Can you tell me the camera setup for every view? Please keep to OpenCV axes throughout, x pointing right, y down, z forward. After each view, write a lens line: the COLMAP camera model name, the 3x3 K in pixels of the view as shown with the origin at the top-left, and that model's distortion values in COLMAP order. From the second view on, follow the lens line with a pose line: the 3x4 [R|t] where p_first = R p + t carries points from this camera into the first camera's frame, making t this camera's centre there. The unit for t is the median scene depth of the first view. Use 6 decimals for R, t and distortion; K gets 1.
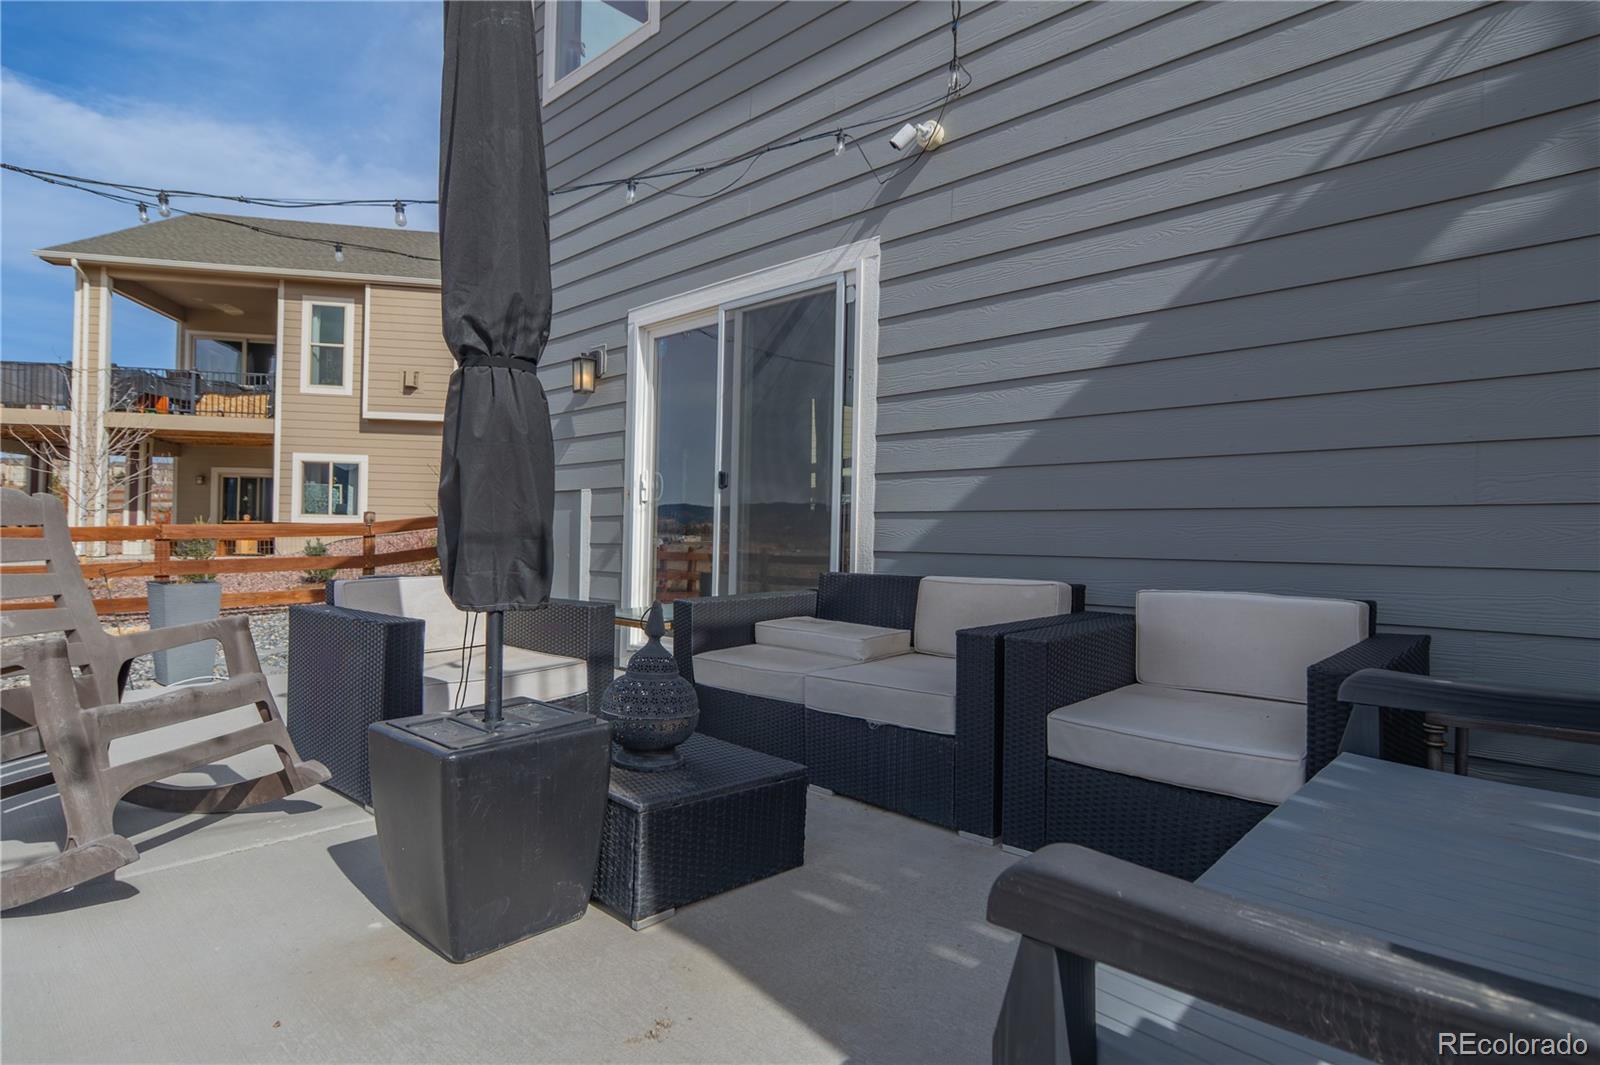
lens RADIAL K [[865.2, 0, 801.3], [0, 865.2, 529.5], [0, 0, 1]] dist [0.001689, 0.000148]
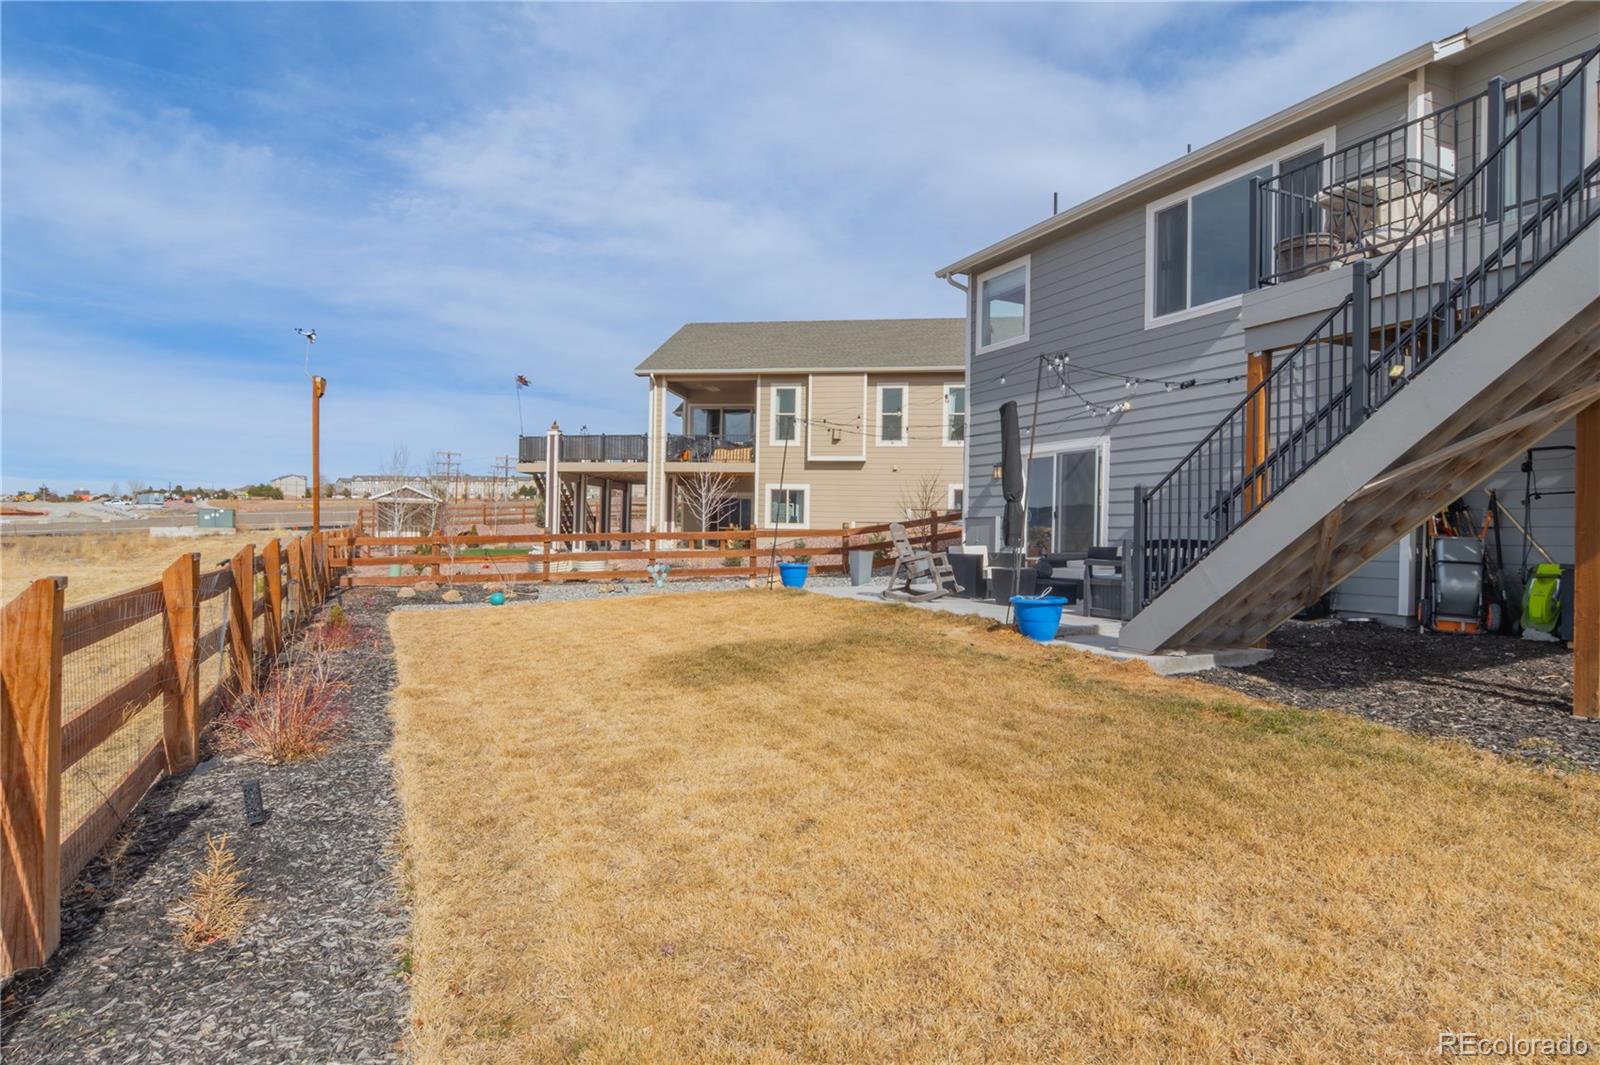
lens RADIAL K [[865.2, 0, 803.7], [0, 865.2, 532.4], [0, 0, 1]] dist [0.001689, 0.000148]
pose [[0.935899, -0.003964, -0.352247, 0.031406], [0.004663, 0.999988, 0.001137, -0.001919], [0.352238, -0.002707, 0.935906, -0.451398]]
